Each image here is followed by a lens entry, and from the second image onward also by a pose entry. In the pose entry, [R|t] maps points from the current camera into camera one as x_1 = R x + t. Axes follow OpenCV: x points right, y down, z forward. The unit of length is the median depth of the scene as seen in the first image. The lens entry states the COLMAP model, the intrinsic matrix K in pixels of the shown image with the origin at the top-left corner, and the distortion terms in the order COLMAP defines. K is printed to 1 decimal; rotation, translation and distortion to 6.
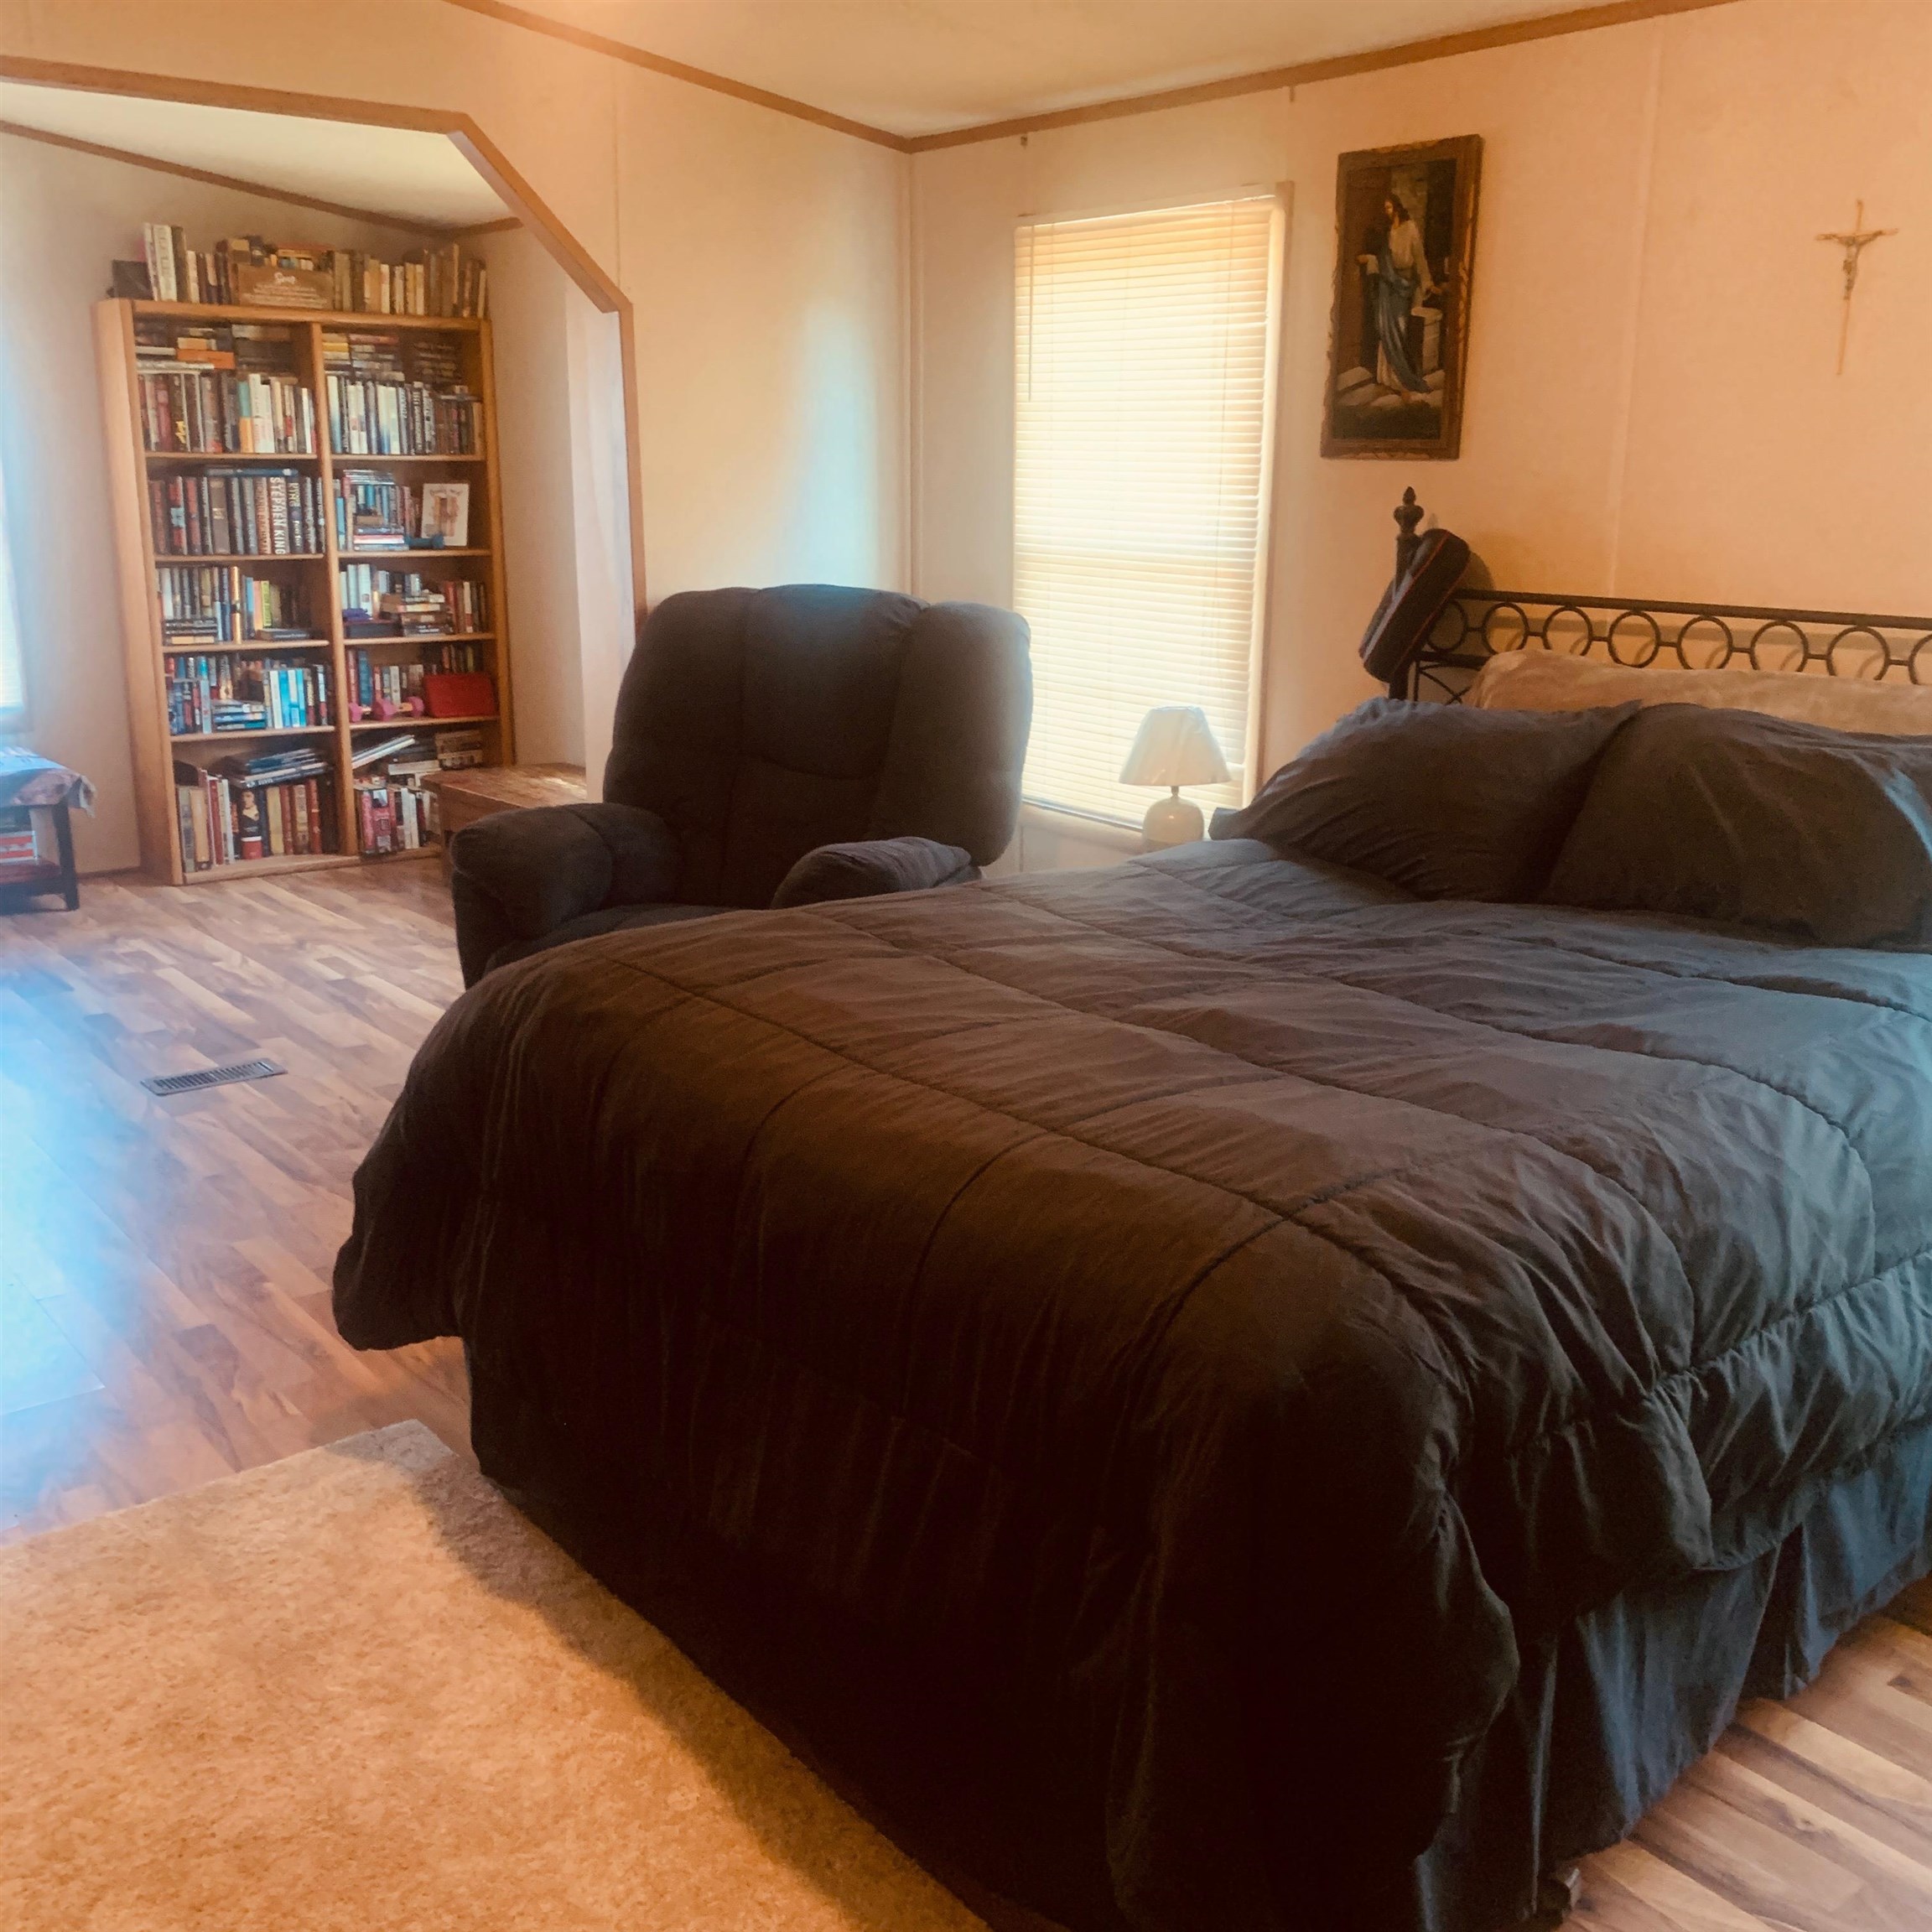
lens RADIAL K [[1918.9, 0, 965.0], [0, 1918.9, 1012.5], [0, 0, 1]] dist [-0.006474, -0.011749]
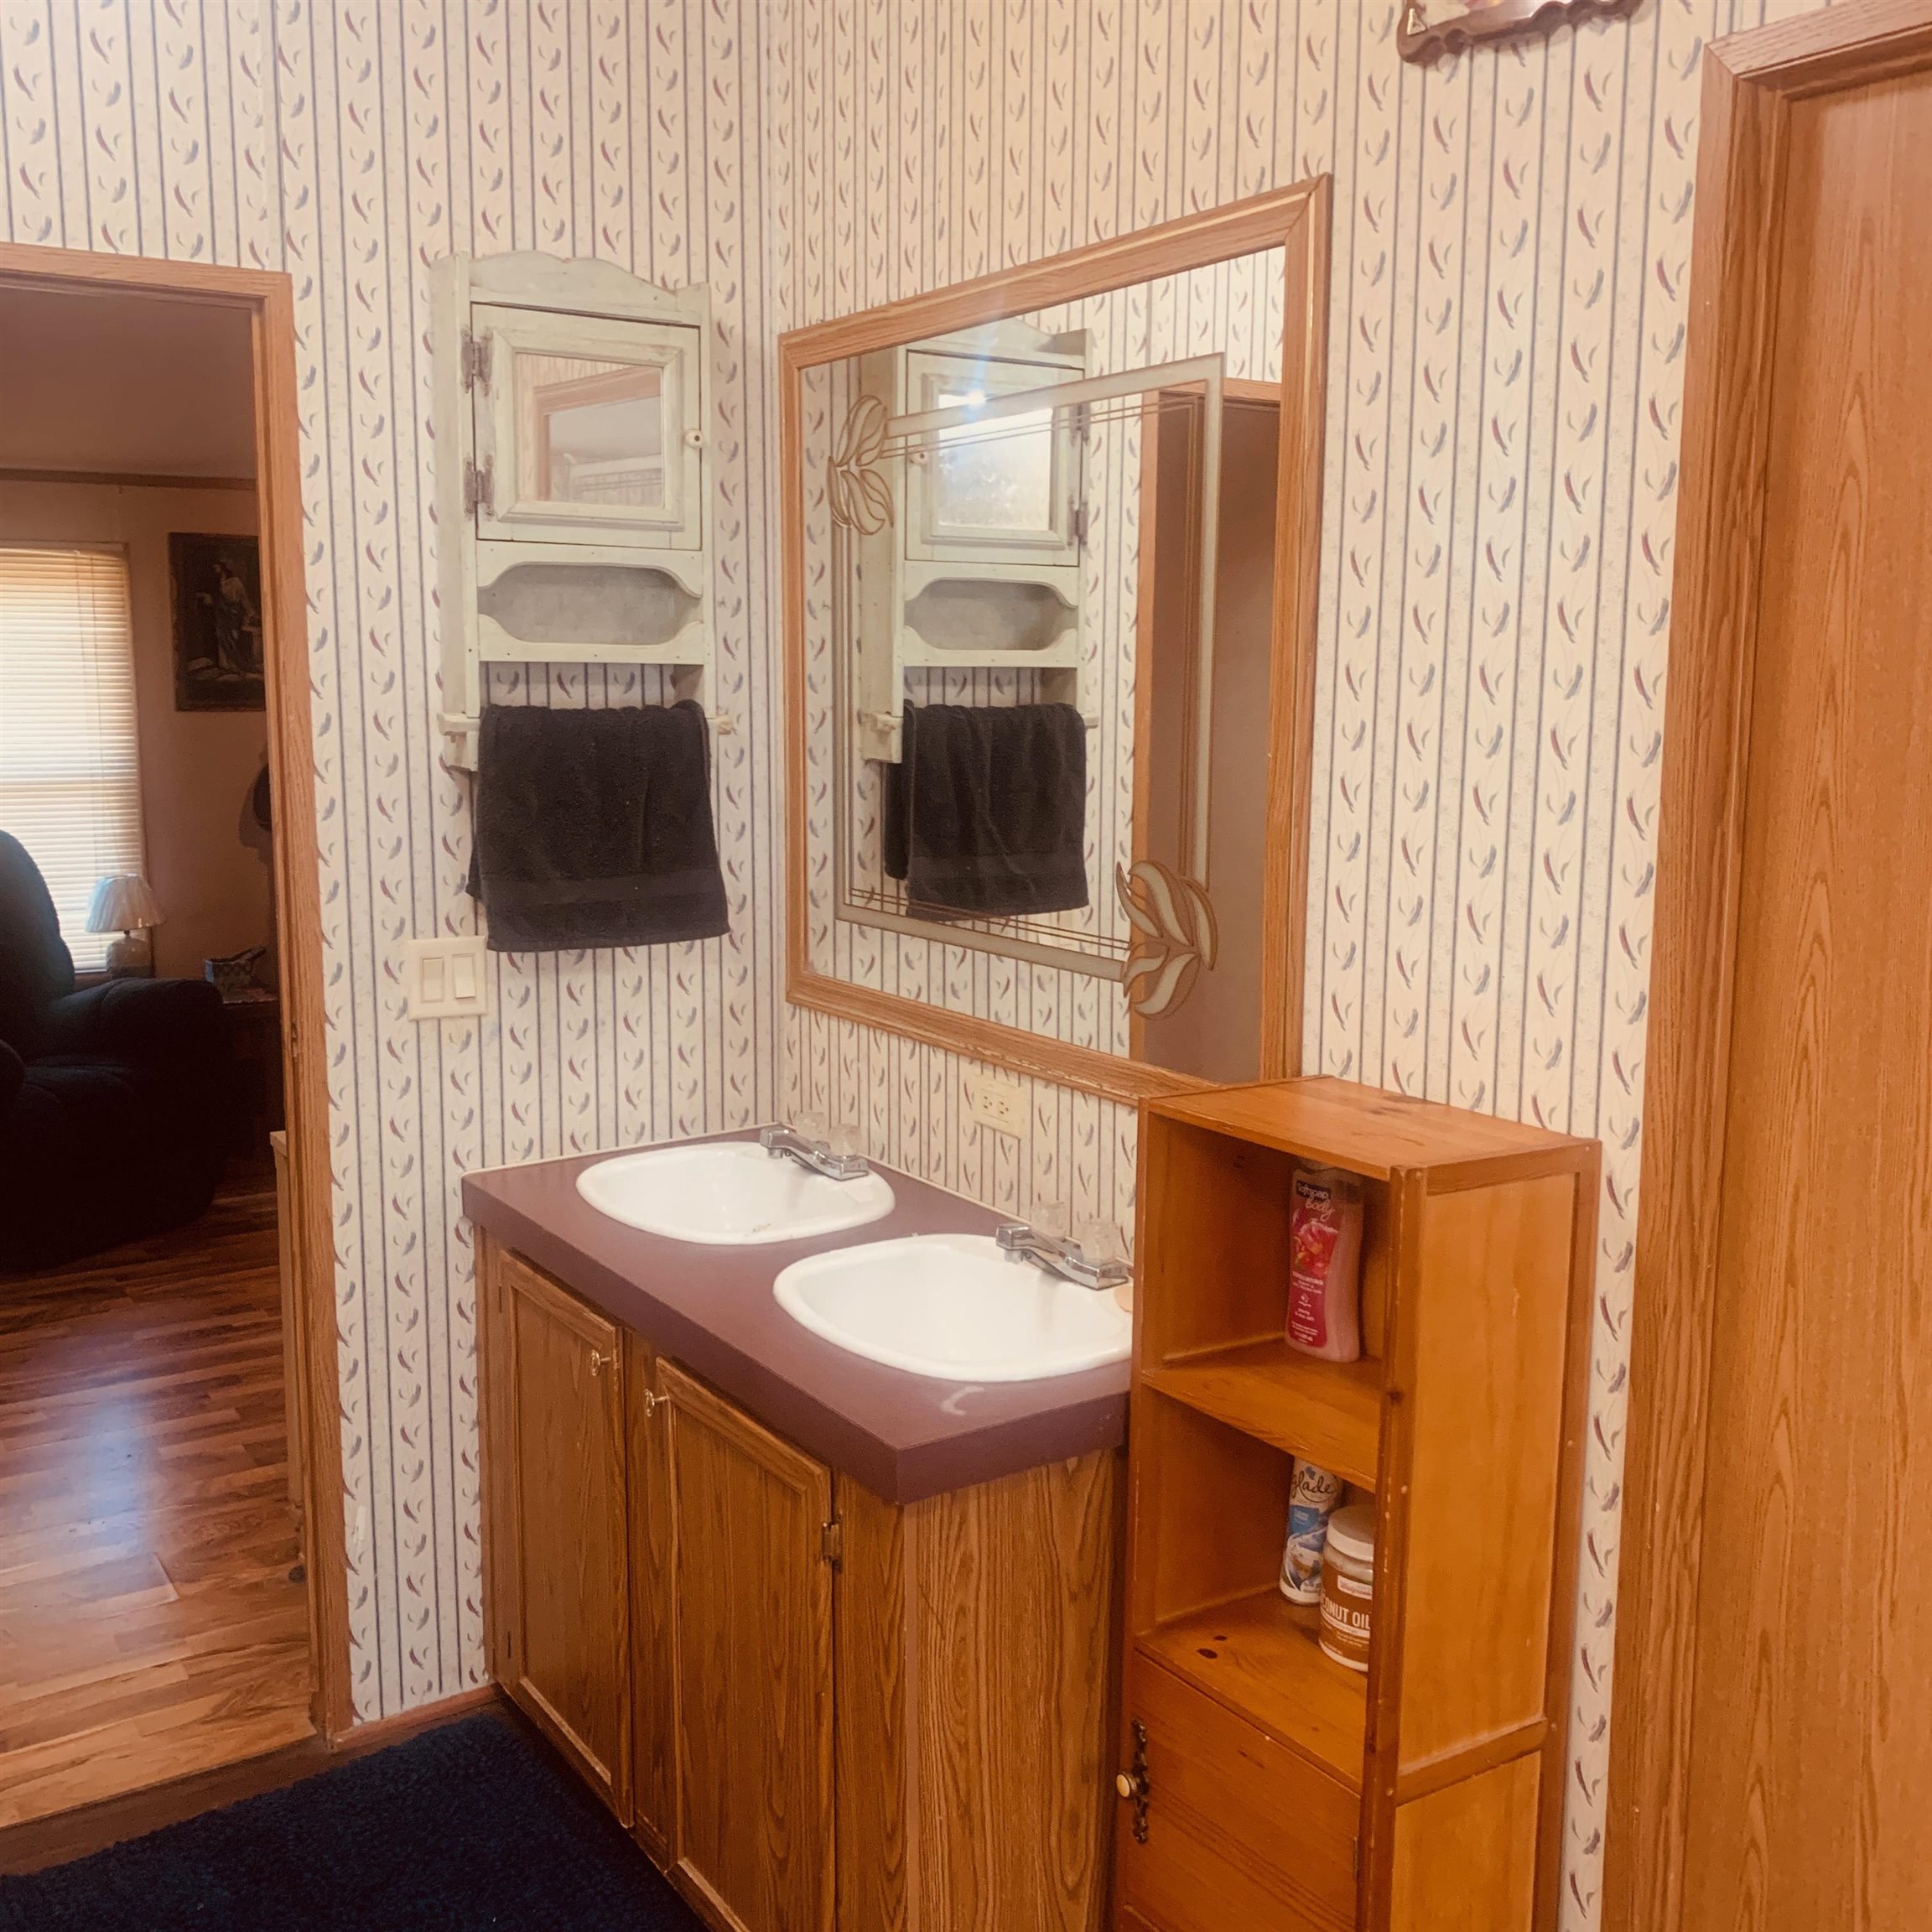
lens RADIAL K [[1929.6, 0, 966.0], [0, 1929.6, 966.0], [0, 0, 1]] dist [0.133466, -0.311140]
pose [[0.113368, -0.153266, 0.981660, -0.861876], [0.271939, 0.955088, 0.117712, -0.062823], [-0.955613, 0.253607, 0.149956, 0.114070]]
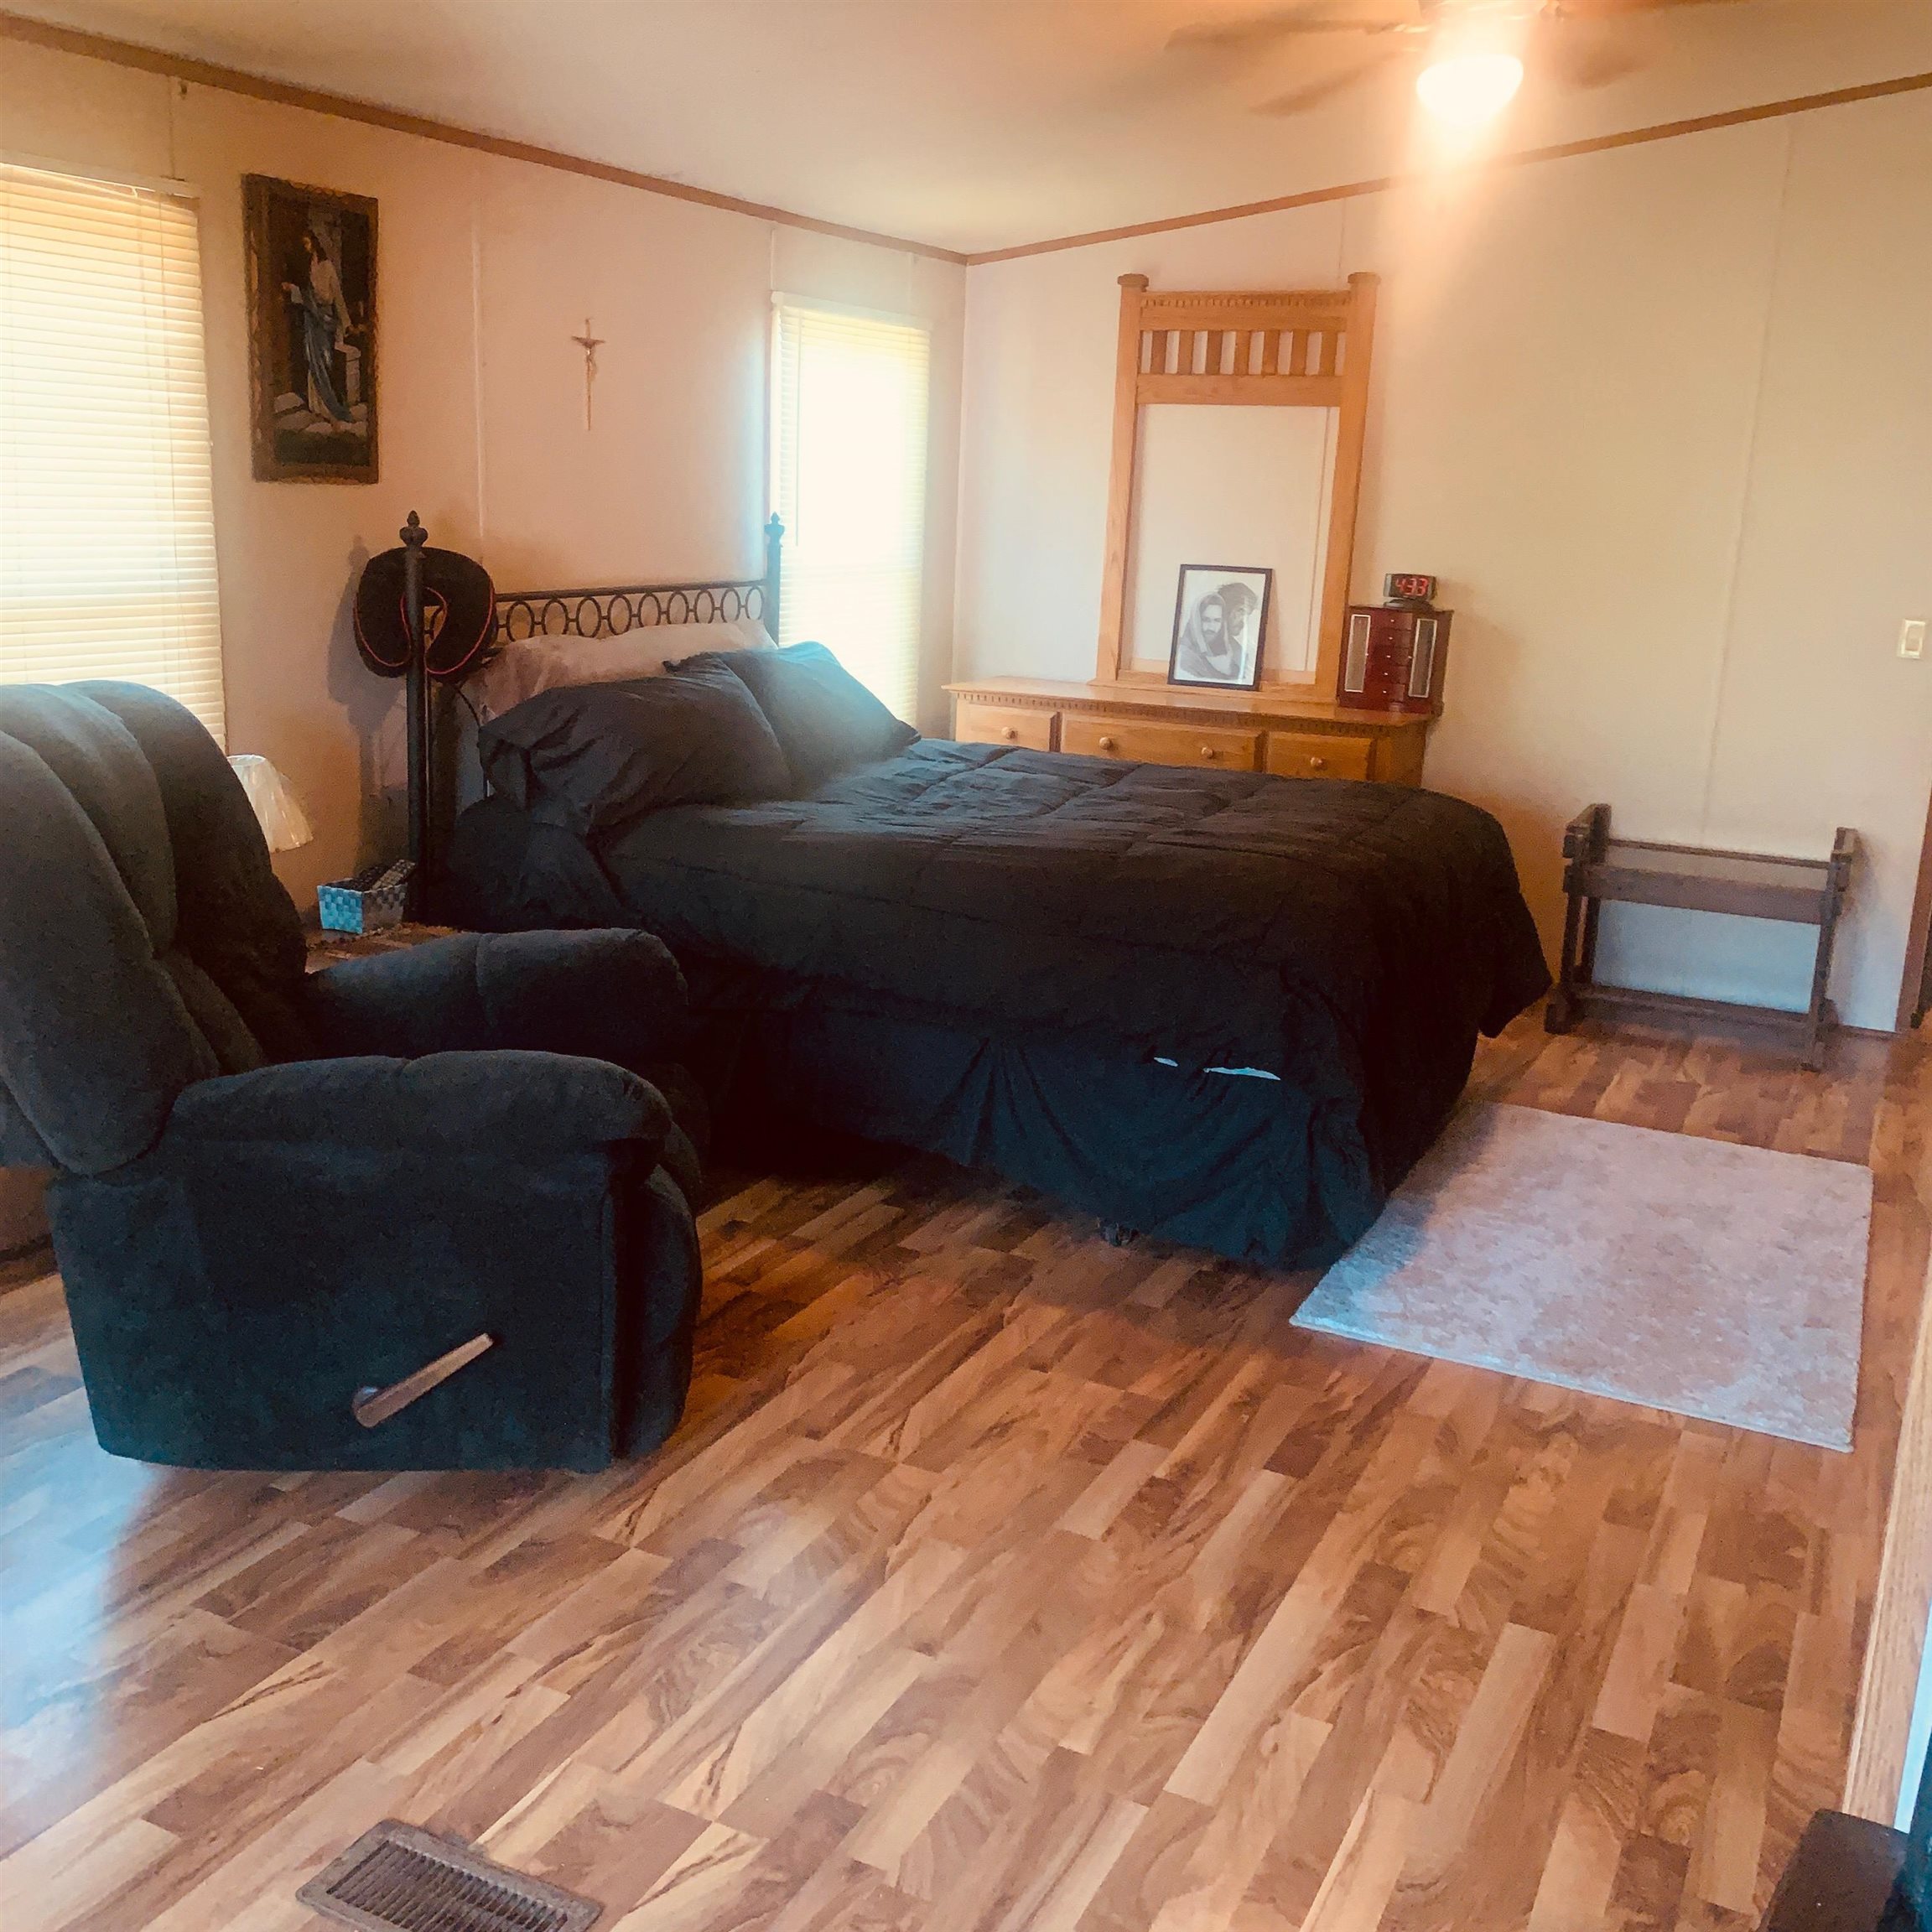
lens RADIAL K [[1954.6, 0, 960.2], [0, 1954.6, 945.8], [0, 0, 1]] dist [0.021433, -0.053617]
pose [[-0.410628, -0.238104, 0.880165, -0.556259], [0.211519, 0.914094, 0.345964, -0.214950], [-0.886930, 0.328234, -0.324989, 0.680819]]
